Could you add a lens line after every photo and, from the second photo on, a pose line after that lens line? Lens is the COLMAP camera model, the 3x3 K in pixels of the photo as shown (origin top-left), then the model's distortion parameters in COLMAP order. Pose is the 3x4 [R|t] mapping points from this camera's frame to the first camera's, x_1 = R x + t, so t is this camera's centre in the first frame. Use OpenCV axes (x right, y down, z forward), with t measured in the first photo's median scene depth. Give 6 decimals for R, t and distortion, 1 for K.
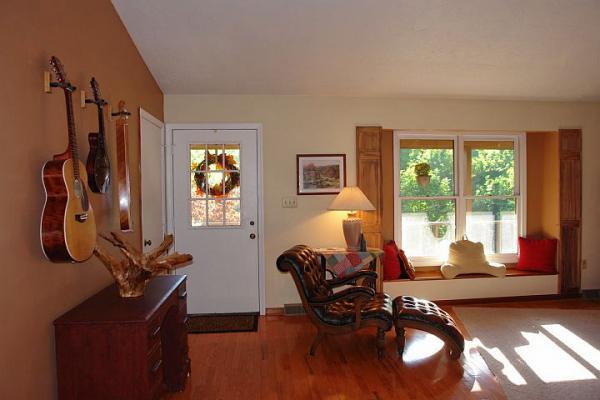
lens RADIAL K [[415.3, 0, 300.0], [0, 415.3, 200.0], [0, 0, 1]] dist [-0.100275, 0.062559]
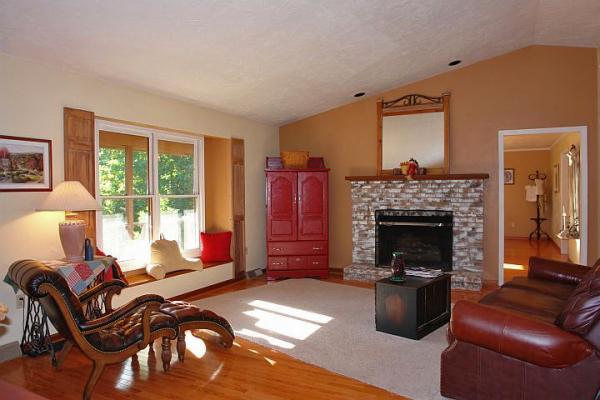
lens RADIAL K [[415.3, 0, 300.0], [0, 415.3, 200.0], [0, 0, 1]] dist [-0.100275, 0.062559]
pose [[0.539193, -0.009363, 0.842130, -0.277948], [0.024425, 0.999691, -0.004523, 0.017176], [-0.841828, 0.023008, 0.539255, 0.194272]]
